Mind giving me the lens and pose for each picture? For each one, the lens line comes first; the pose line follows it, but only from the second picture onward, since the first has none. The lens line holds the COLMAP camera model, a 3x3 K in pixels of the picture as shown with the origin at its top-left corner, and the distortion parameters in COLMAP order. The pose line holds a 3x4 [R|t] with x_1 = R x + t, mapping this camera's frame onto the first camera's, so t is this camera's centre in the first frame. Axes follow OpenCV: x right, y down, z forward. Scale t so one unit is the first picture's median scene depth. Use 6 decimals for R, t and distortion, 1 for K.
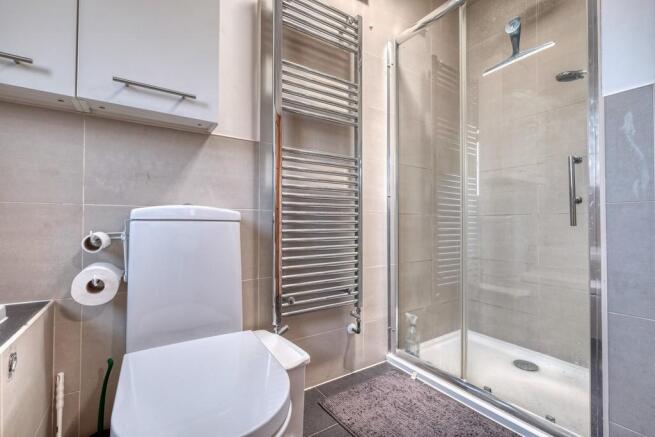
lens RADIAL K [[287.6, 0, 325.5], [0, 287.6, 219.7], [0, 0, 1]] dist [-0.004489, -0.000652]
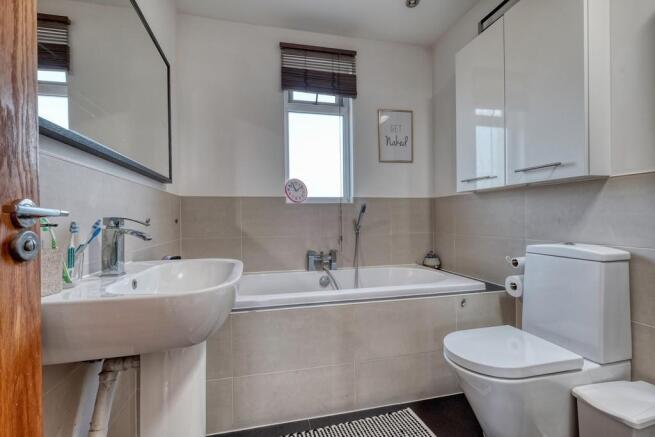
lens RADIAL K [[287.6, 0, 325.7], [0, 287.6, 217.5], [0, 0, 1]] dist [-0.004489, -0.000652]
pose [[-0.301225, 0.002556, -0.953550, 1.023646], [0.015695, 0.999874, -0.002278, -0.175049], [0.953424, -0.015652, -0.301227, 0.324878]]
